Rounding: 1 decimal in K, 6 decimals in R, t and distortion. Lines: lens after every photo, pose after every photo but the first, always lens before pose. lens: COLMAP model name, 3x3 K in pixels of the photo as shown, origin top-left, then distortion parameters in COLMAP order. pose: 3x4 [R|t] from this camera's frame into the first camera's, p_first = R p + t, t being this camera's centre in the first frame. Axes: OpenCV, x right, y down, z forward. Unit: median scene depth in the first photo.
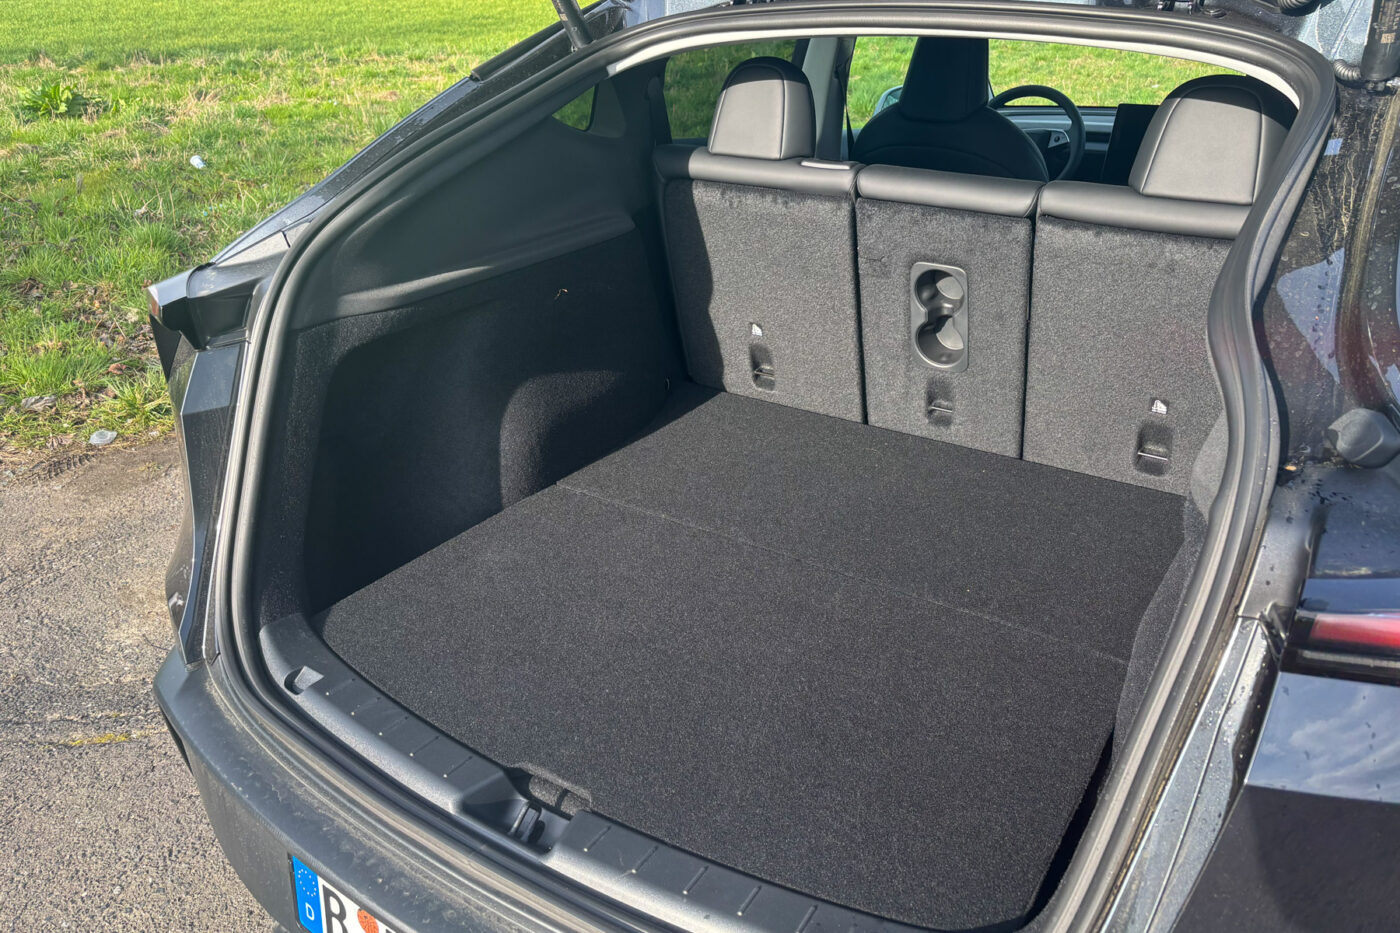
lens RADIAL K [[1142.0, 0, 703.5], [0, 1142.0, 403.5], [0, 0, 1]] dist [0.060267, -0.087176]
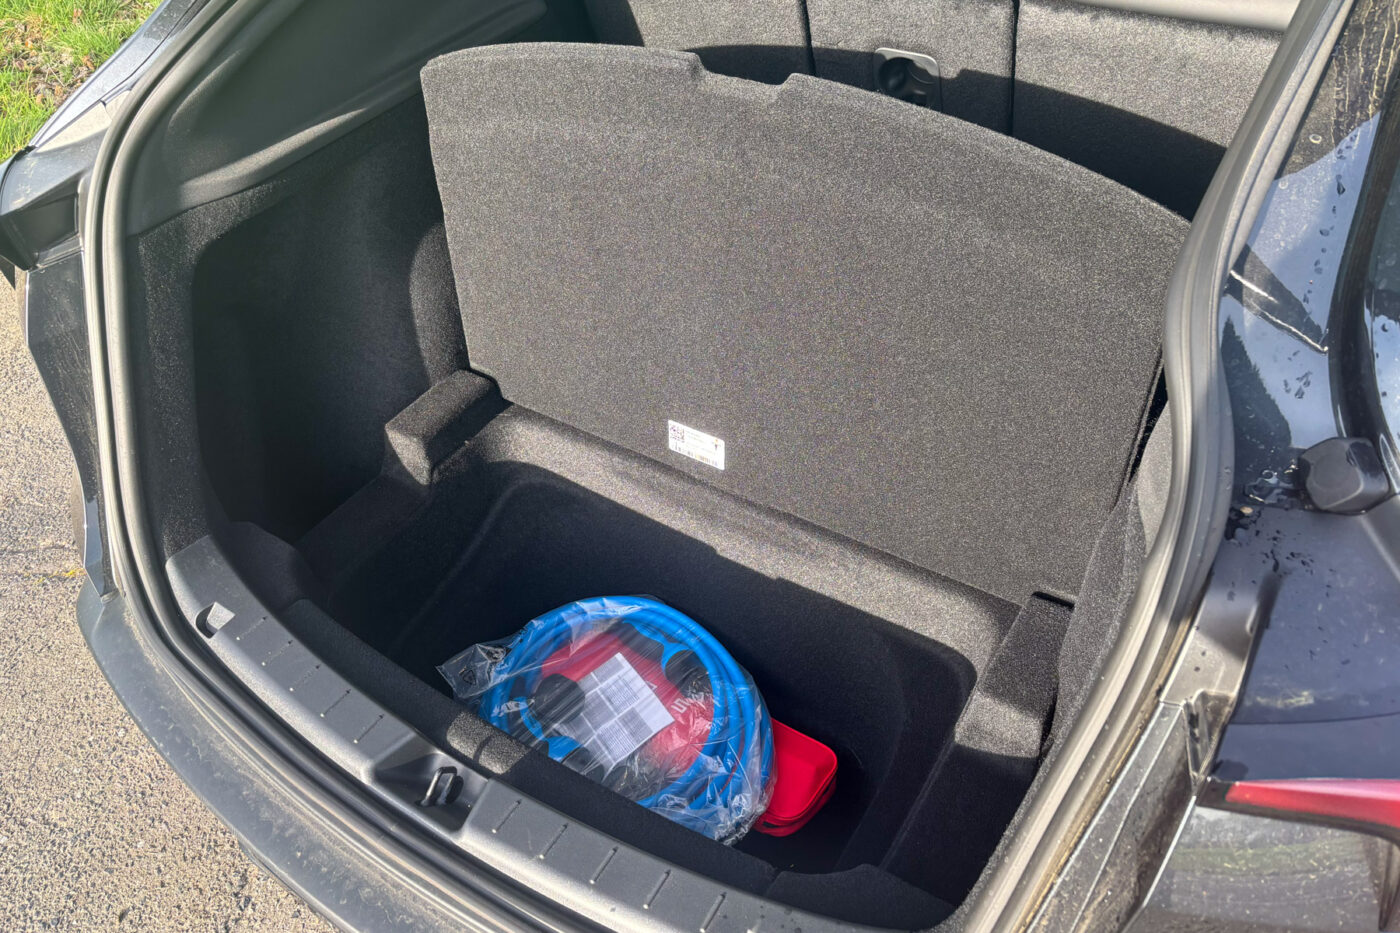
lens RADIAL K [[1142.0, 0, 703.5], [0, 1142.0, 403.5], [0, 0, 1]] dist [0.060267, -0.087176]
pose [[0.996837, -0.054548, -0.057796, 0.111645], [0.070508, 0.942564, 0.326500, -0.192924], [0.036666, -0.329542, 0.943429, 0.151541]]
